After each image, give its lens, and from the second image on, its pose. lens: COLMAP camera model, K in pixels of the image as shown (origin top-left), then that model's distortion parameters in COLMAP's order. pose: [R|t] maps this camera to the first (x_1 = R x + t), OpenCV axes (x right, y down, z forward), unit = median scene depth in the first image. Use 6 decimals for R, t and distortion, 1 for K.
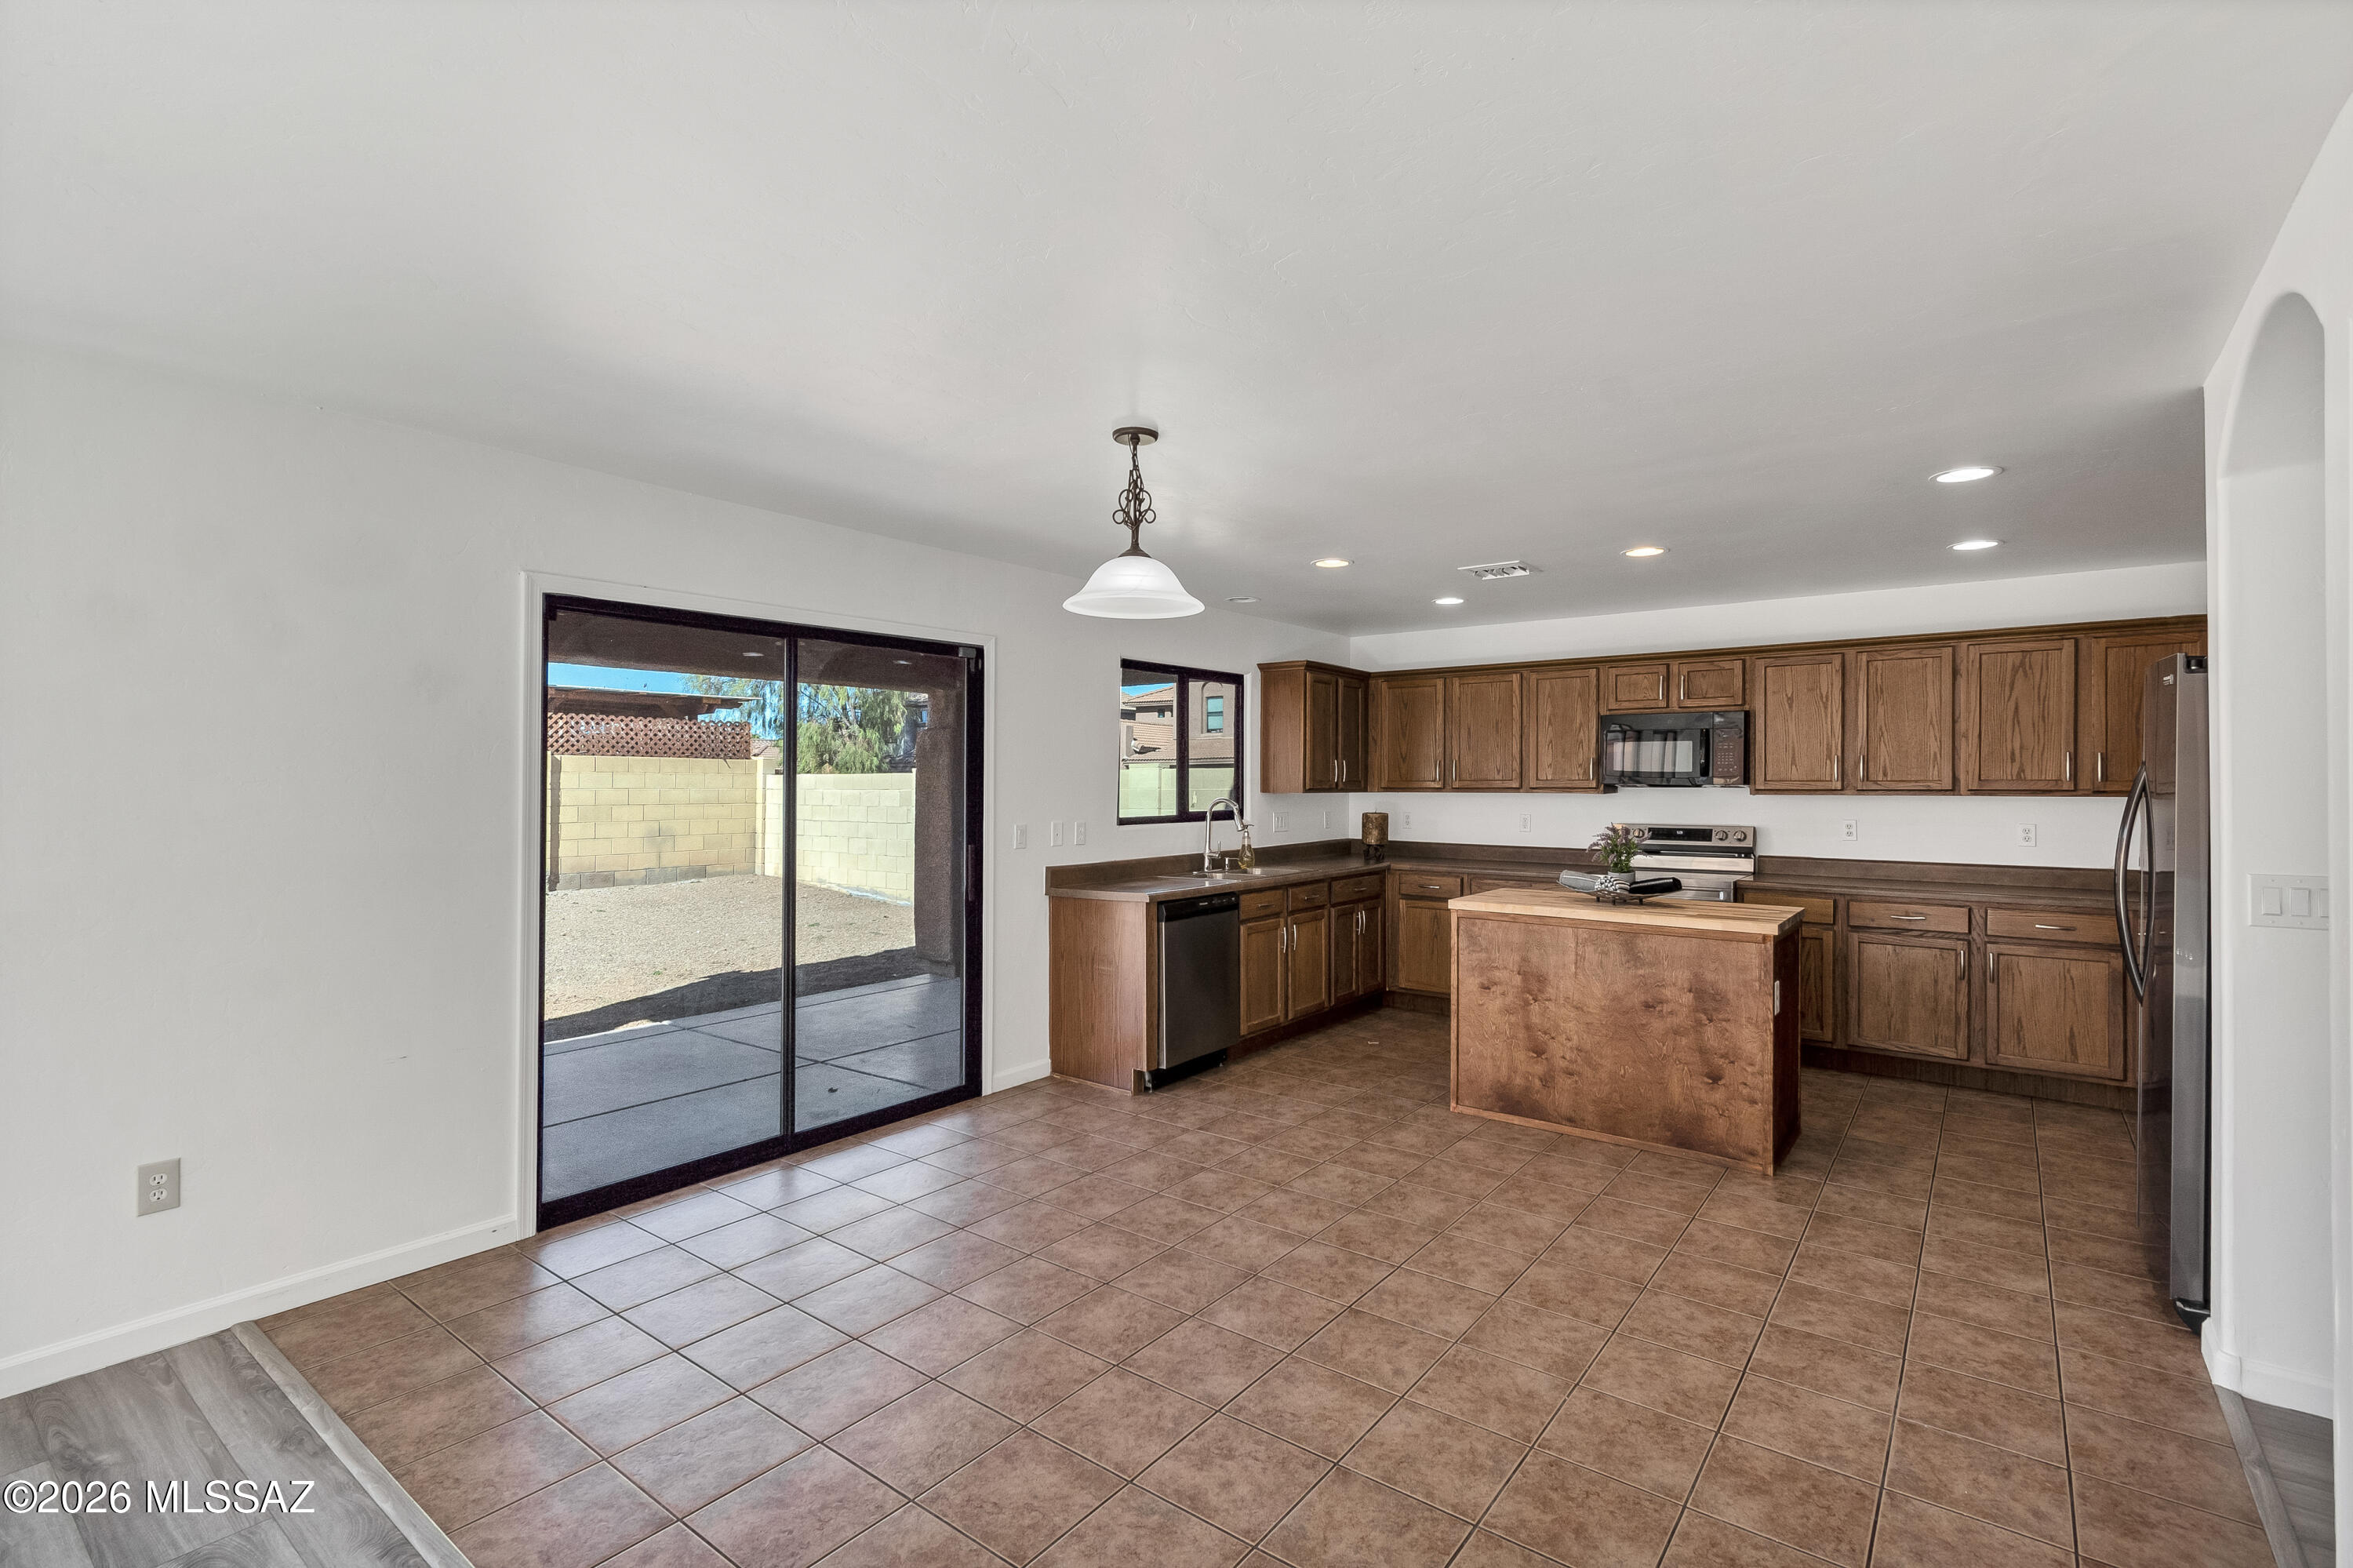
lens RADIAL K [[1092.6, 0, 1193.6], [0, 1092.6, 780.0], [0, 0, 1]] dist [0.003259, -0.000255]
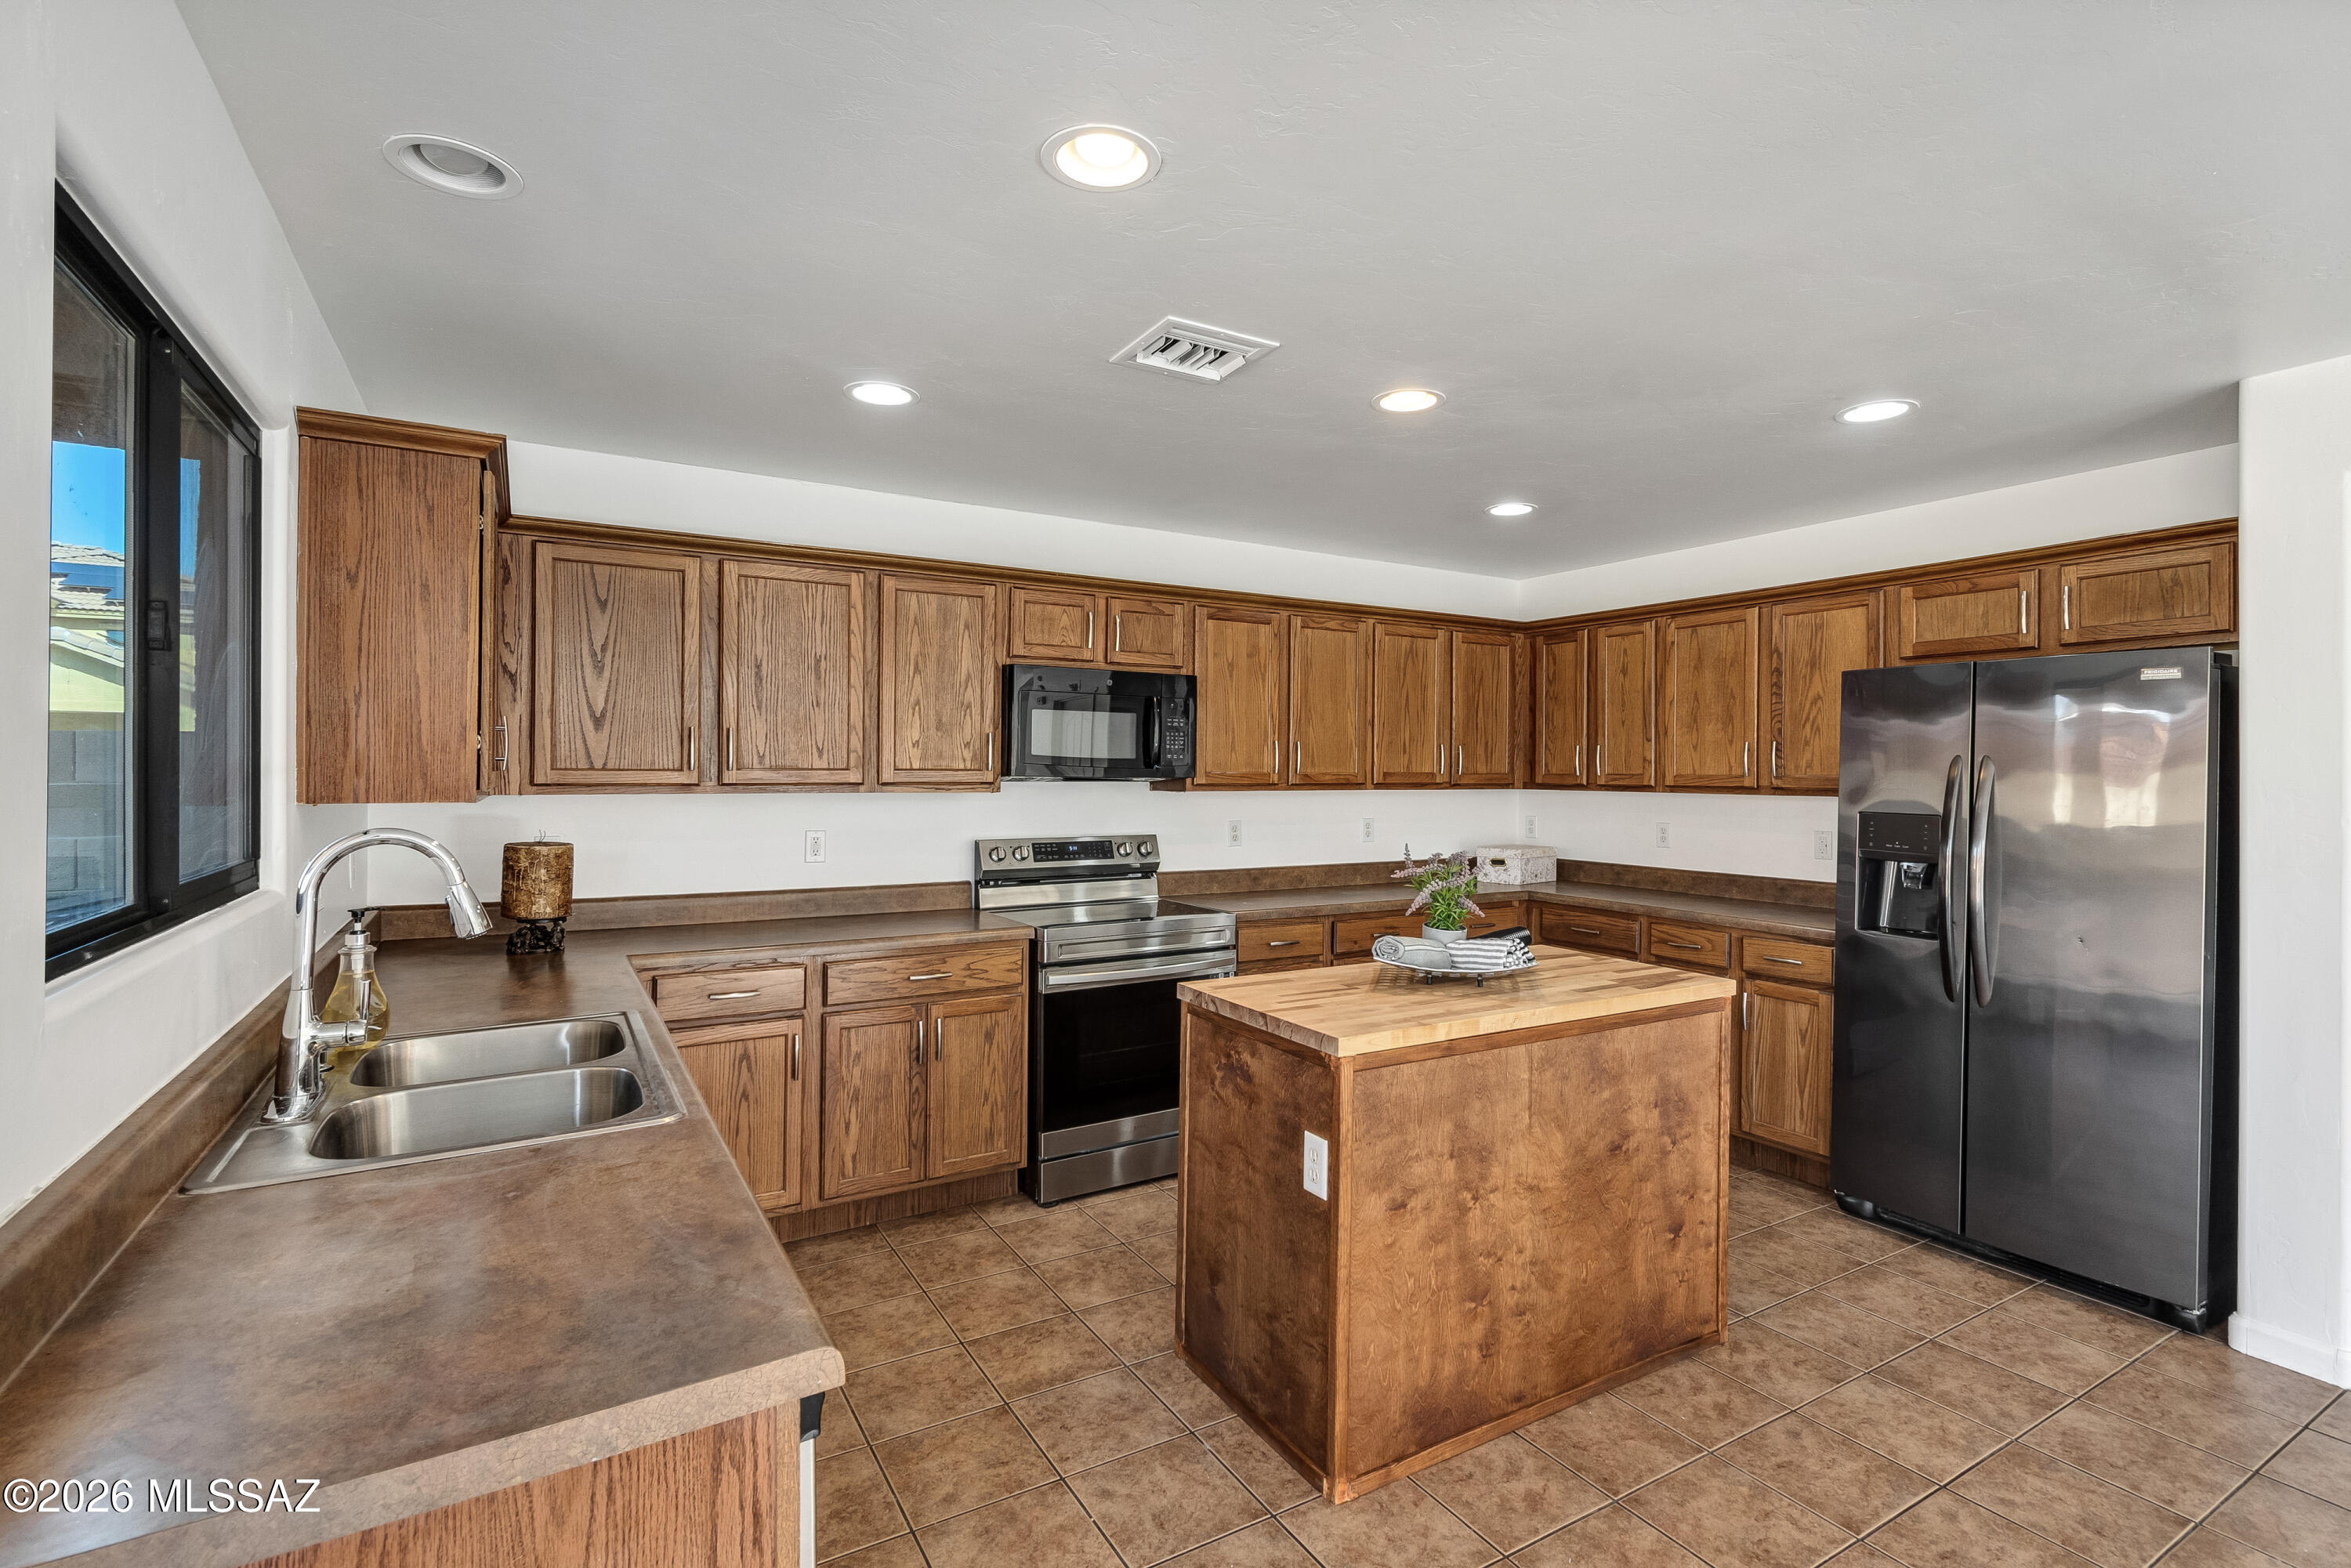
lens RADIAL K [[1091.5, 0, 1192.6], [0, 1091.5, 780.1], [0, 0, 1]] dist [0.003259, -0.000255]
pose [[0.368835, -0.005214, 0.929480, -0.188712], [-0.006540, 0.999945, 0.008205, -0.000070], [-0.929472, -0.009105, 0.368781, 0.818987]]
